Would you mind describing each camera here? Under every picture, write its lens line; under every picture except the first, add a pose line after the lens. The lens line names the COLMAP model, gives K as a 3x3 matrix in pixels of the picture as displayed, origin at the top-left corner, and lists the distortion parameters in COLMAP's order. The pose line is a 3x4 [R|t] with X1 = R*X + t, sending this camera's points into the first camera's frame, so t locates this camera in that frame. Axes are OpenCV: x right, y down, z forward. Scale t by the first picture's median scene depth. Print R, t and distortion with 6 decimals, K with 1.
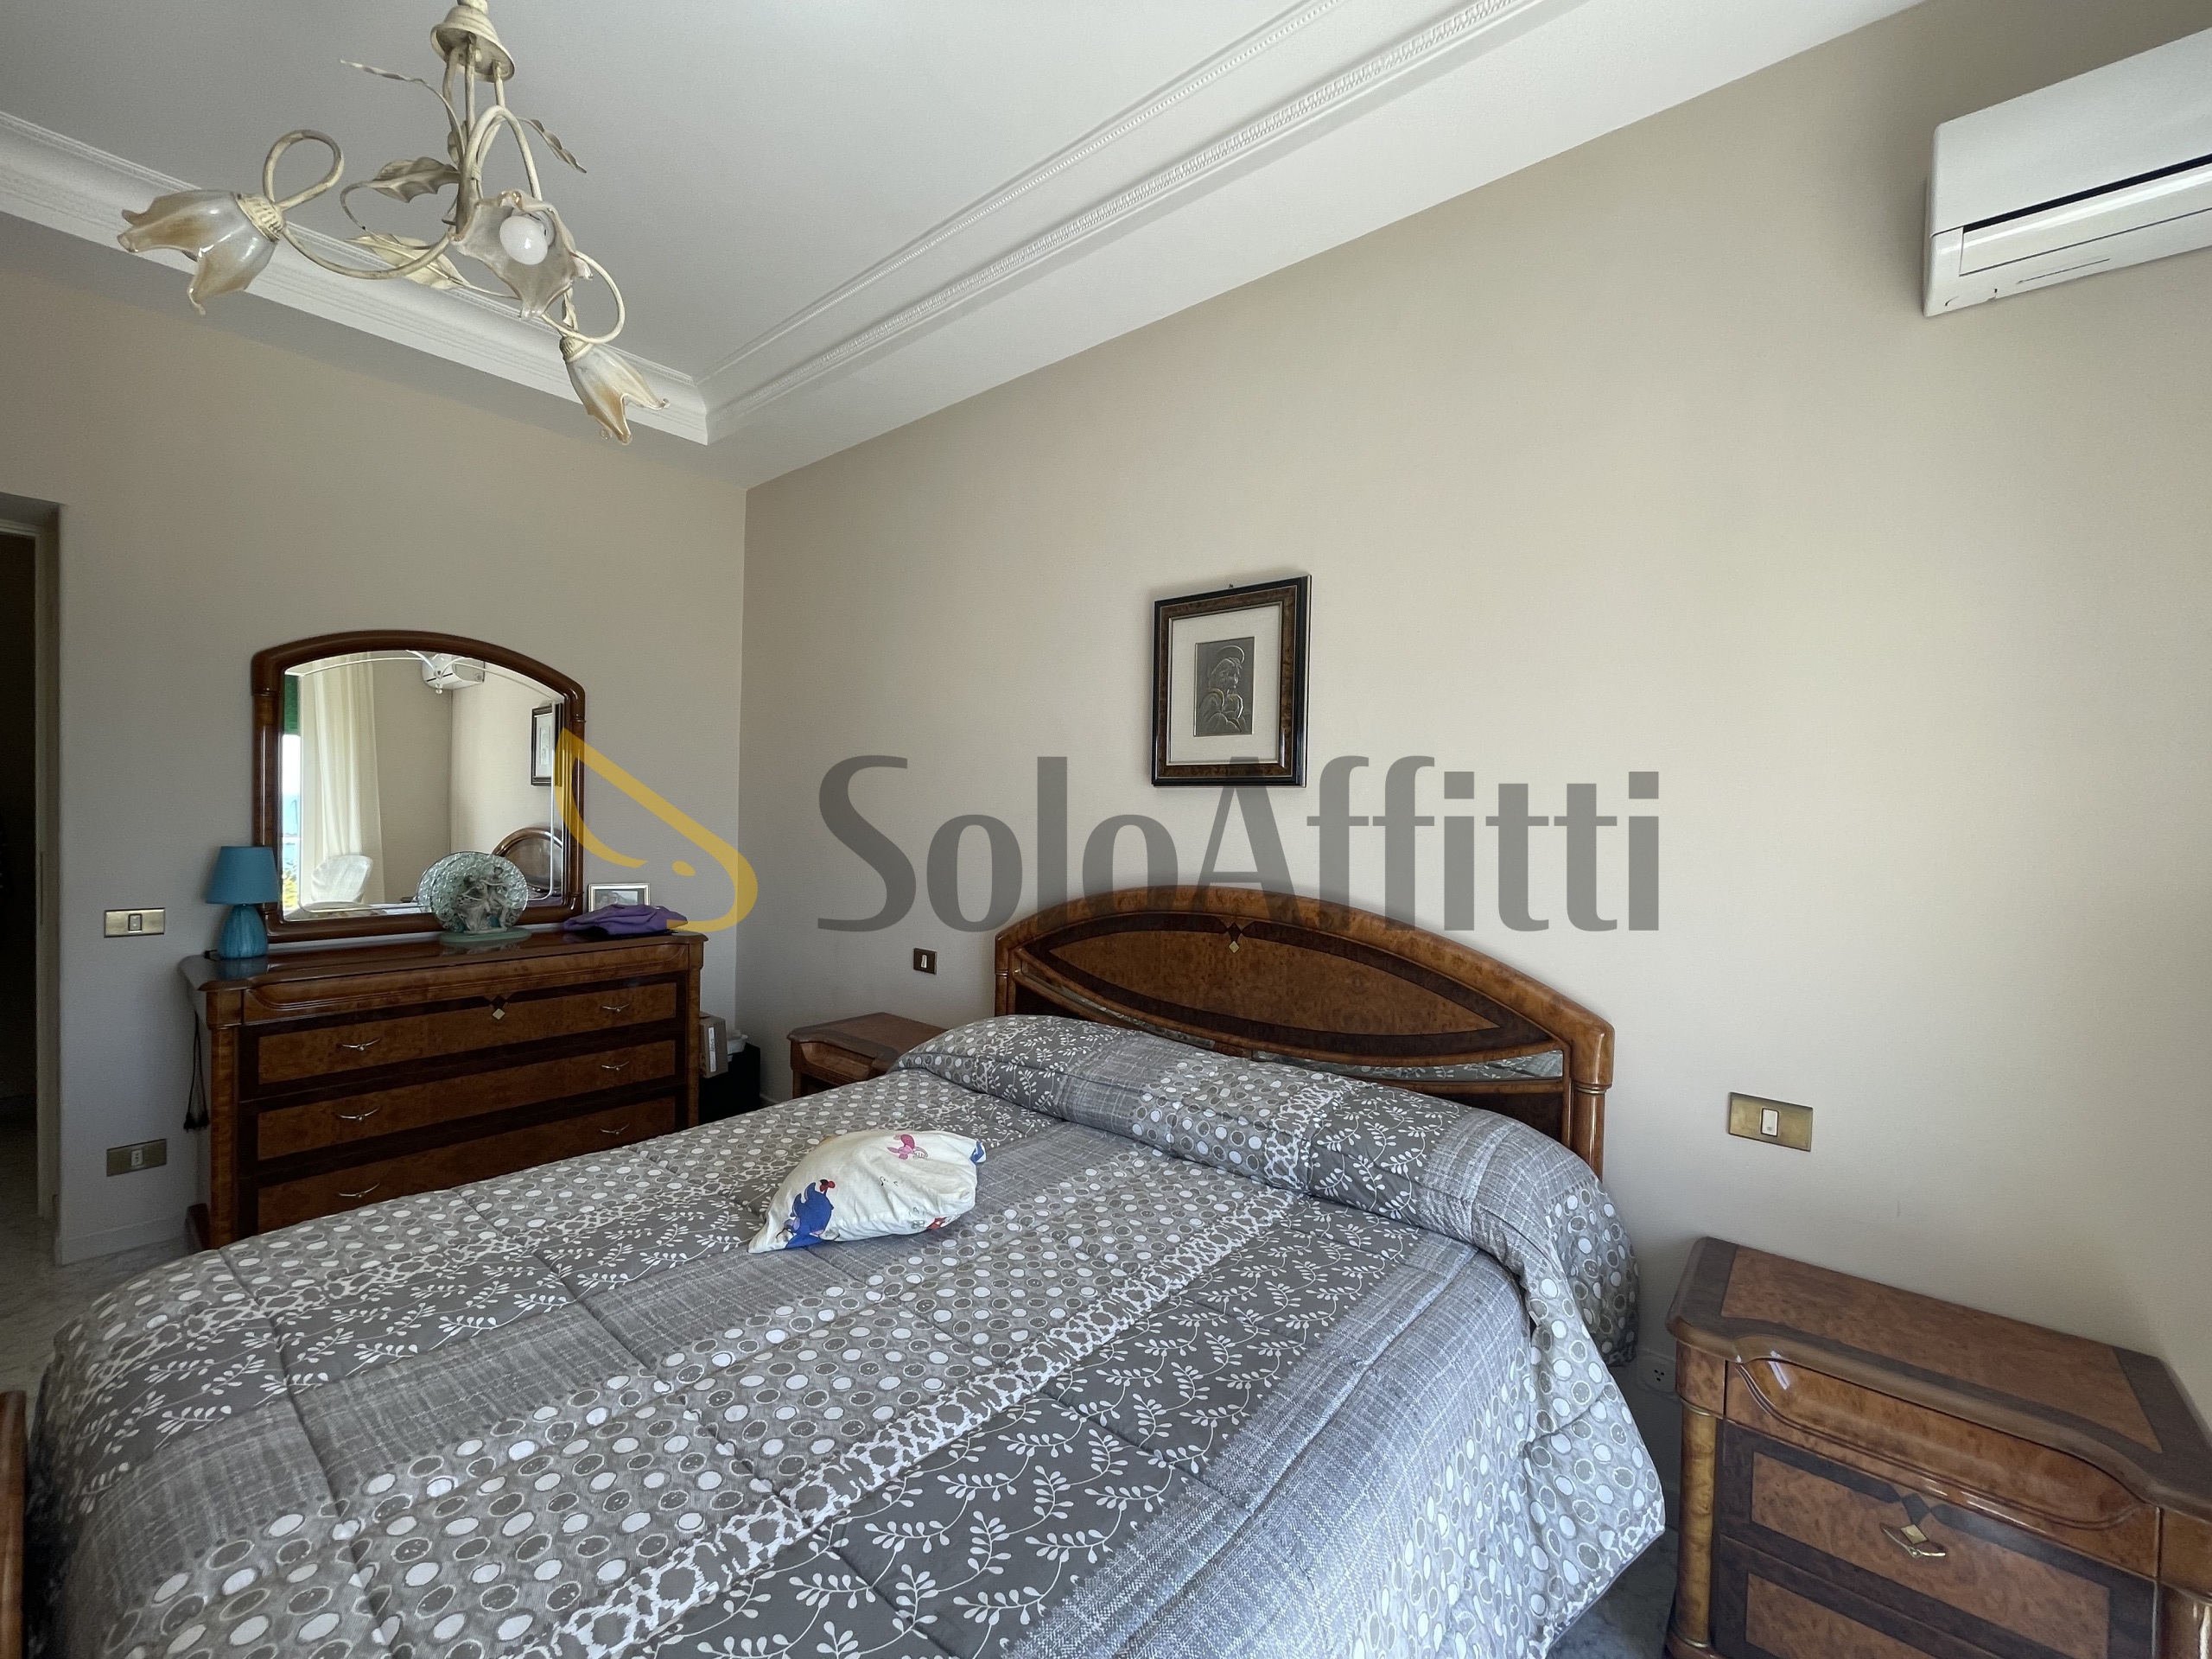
lens RADIAL K [[890.3, 0, 1104.0], [0, 890.3, 828.1], [0, 0, 1]] dist [0.004408, -0.003718]
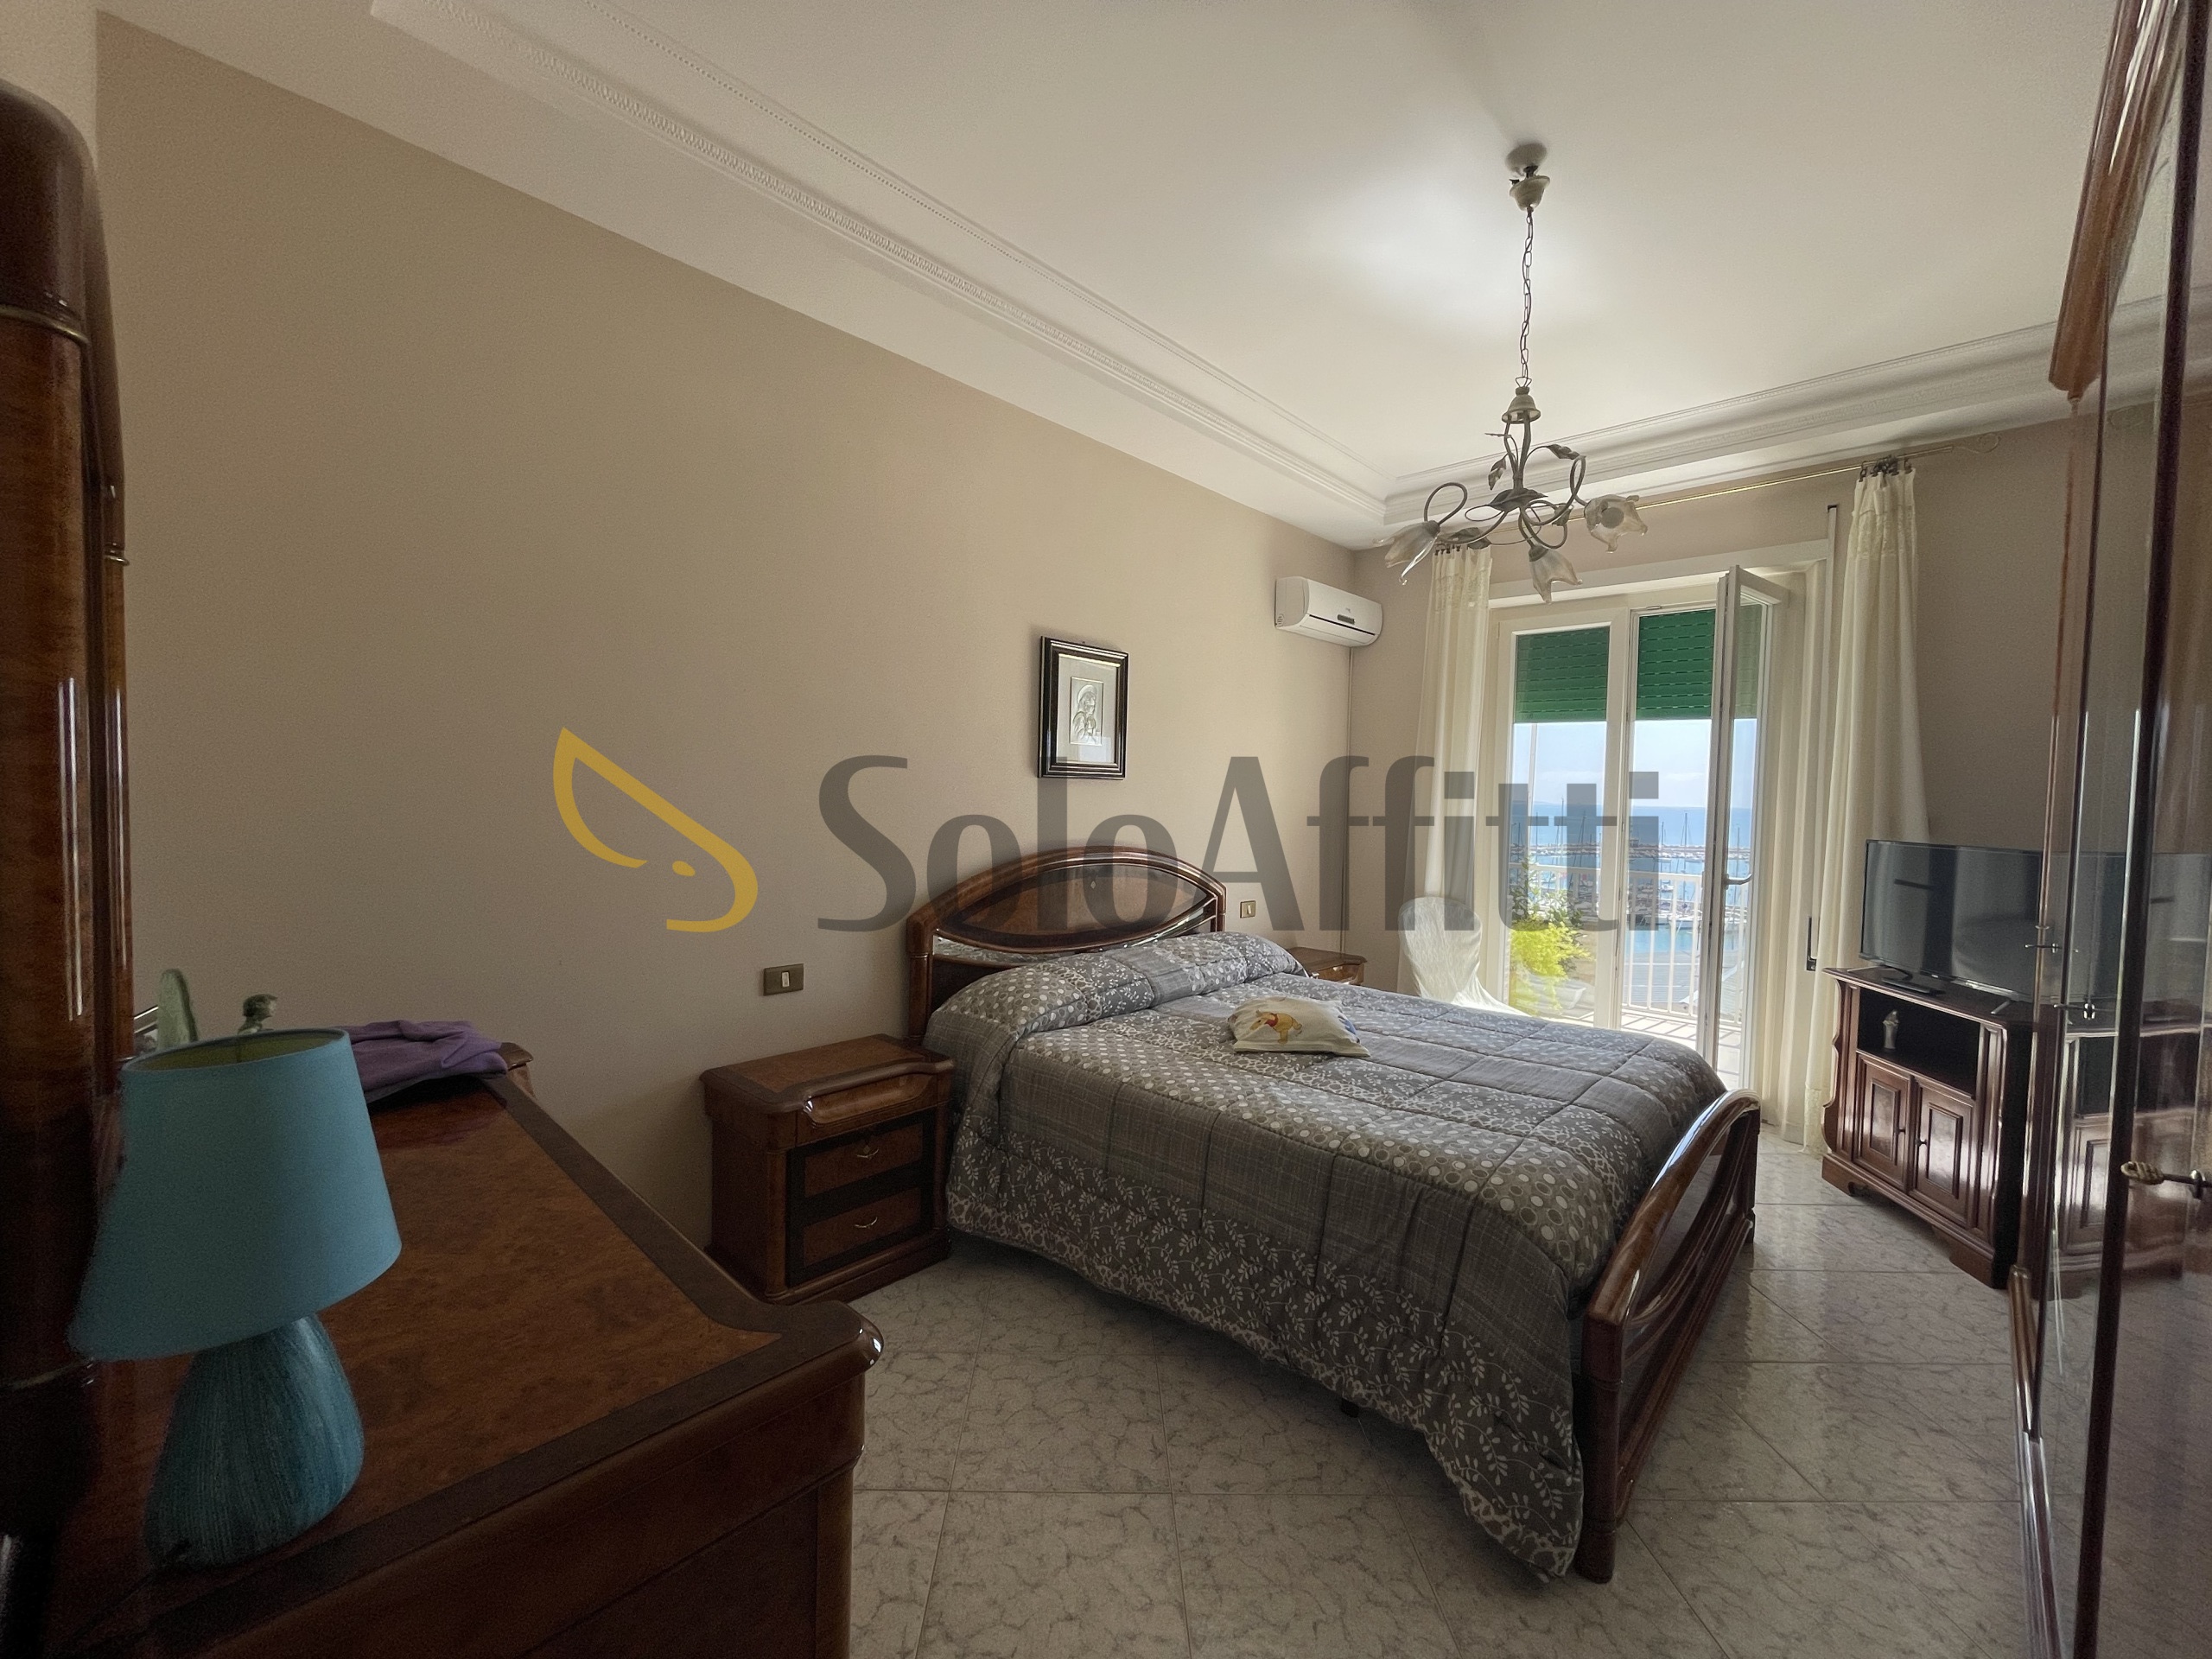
lens RADIAL K [[890.3, 0, 1104.0], [0, 890.3, 828.1], [0, 0, 1]] dist [0.004408, -0.003718]
pose [[0.072346, -0.073374, 0.994677, -1.336947], [-0.001190, 0.997283, 0.073653, -0.071997], [-0.997379, -0.006512, 0.072062, 0.859827]]
